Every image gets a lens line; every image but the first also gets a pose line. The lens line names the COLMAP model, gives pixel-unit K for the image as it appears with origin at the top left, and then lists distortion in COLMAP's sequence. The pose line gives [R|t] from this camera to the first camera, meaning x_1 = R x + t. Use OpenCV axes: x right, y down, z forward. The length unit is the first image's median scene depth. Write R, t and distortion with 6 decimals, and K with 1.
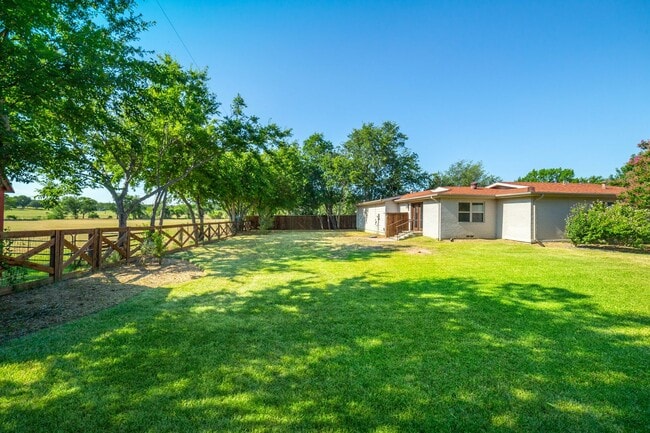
lens RADIAL K [[266.1, 0, 313.6], [0, 266.1, 207.0], [0, 0, 1]] dist [-0.021823, 0.011309]
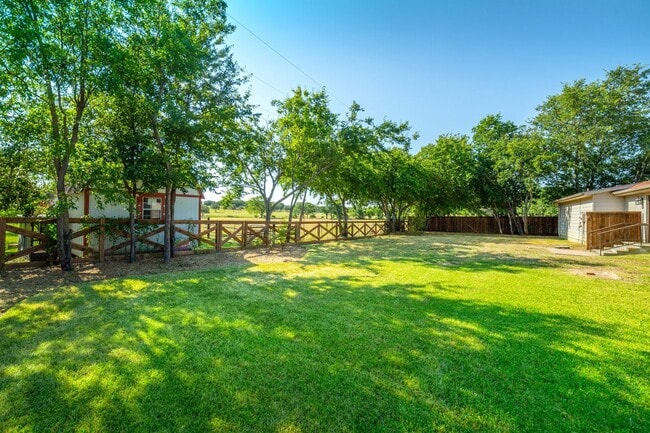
lens RADIAL K [[263.4, 0, 316.3], [0, 263.4, 205.4], [0, 0, 1]] dist [-0.026247, 0.010009]
pose [[0.733893, -0.019543, -0.678984, 0.294898], [0.009355, 0.999782, -0.018665, 0.014911], [0.679200, 0.007347, 0.733916, 0.105870]]
